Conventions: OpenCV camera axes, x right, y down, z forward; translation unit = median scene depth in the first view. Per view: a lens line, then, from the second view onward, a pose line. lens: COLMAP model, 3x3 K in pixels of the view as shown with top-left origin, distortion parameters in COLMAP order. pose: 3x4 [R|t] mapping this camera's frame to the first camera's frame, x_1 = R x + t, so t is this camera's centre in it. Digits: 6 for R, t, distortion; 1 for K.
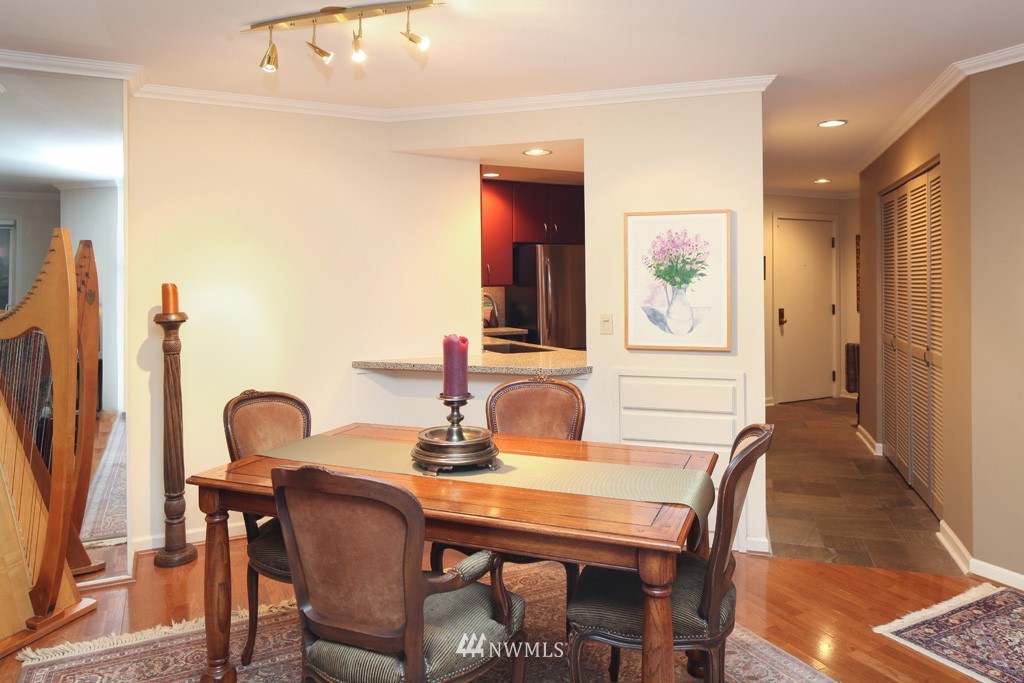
lens RADIAL K [[697.6, 0, 510.5], [0, 697.6, 277.7], [0, 0, 1]] dist [-0.007474, -0.000298]
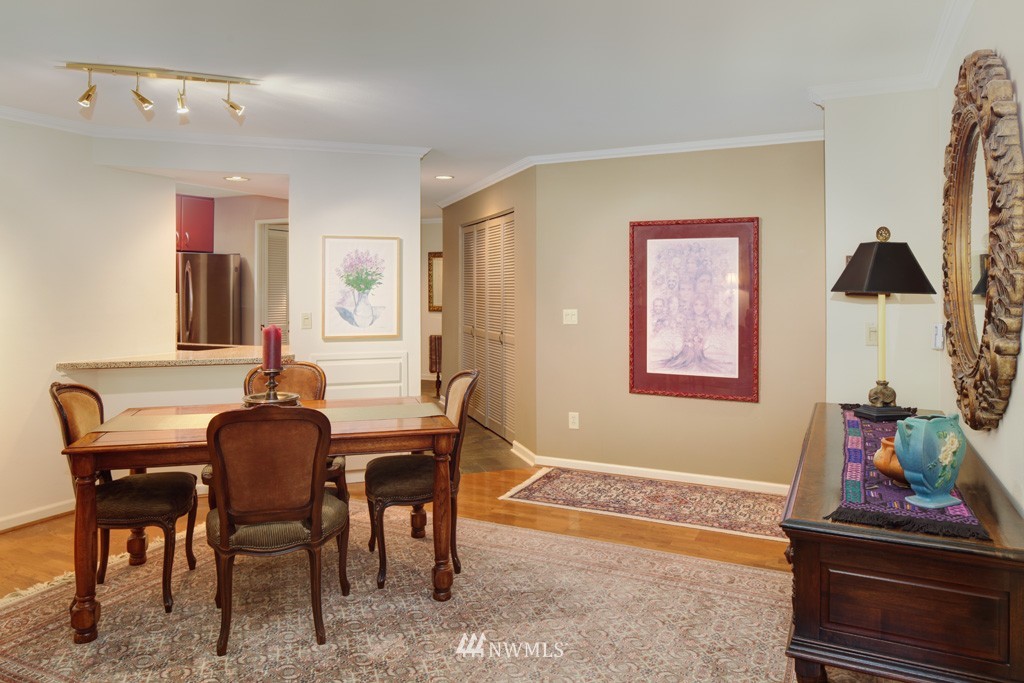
lens RADIAL K [[694.5, 0, 508.0], [0, 694.5, 281.8], [0, 0, 1]] dist [-0.001655, -0.000072]
pose [[0.798814, 0.009036, 0.601510, -0.353717], [-0.006420, 0.999958, -0.006495, 0.000164], [-0.601544, 0.001326, 0.798839, -0.259602]]
